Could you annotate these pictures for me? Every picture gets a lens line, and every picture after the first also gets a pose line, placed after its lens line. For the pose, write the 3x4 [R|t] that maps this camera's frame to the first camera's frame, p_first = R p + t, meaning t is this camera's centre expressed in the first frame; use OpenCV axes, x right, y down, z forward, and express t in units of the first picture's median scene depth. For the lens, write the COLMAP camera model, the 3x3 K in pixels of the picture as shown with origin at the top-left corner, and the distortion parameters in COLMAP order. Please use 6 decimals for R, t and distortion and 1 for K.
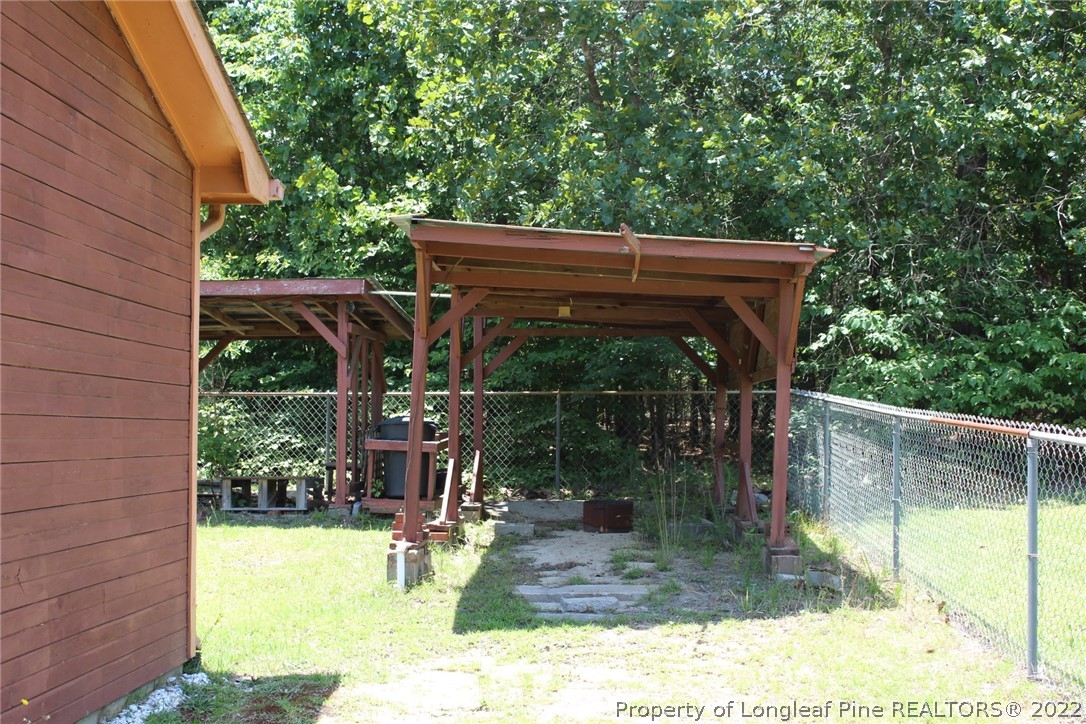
lens RADIAL K [[1447.0, 0, 543.0], [0, 1447.0, 362.0], [0, 0, 1]] dist [-0.405897, -0.001822]
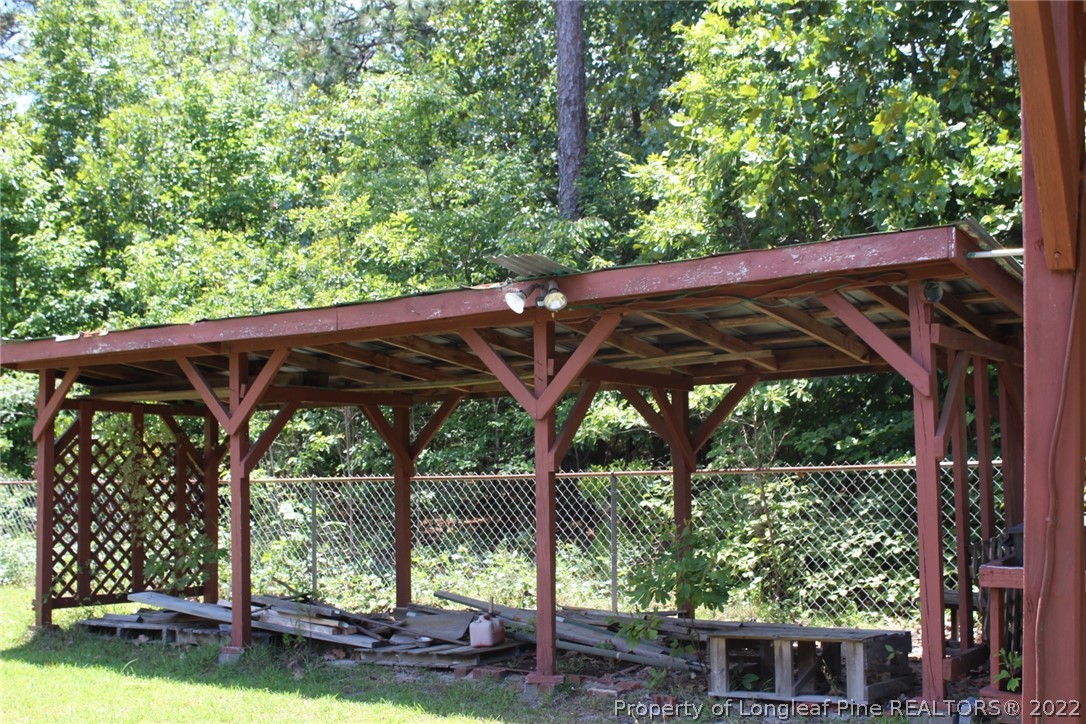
lens RADIAL K [[1392.3, 0, 543.0], [0, 1392.3, 362.0], [0, 0, 1]] dist [-0.036491, 0.021652]
pose [[0.887025, -0.059482, -0.457875, -0.029141], [0.039369, 0.997799, -0.053355, 0.004000], [0.460041, 0.029301, 0.887414, 0.401950]]
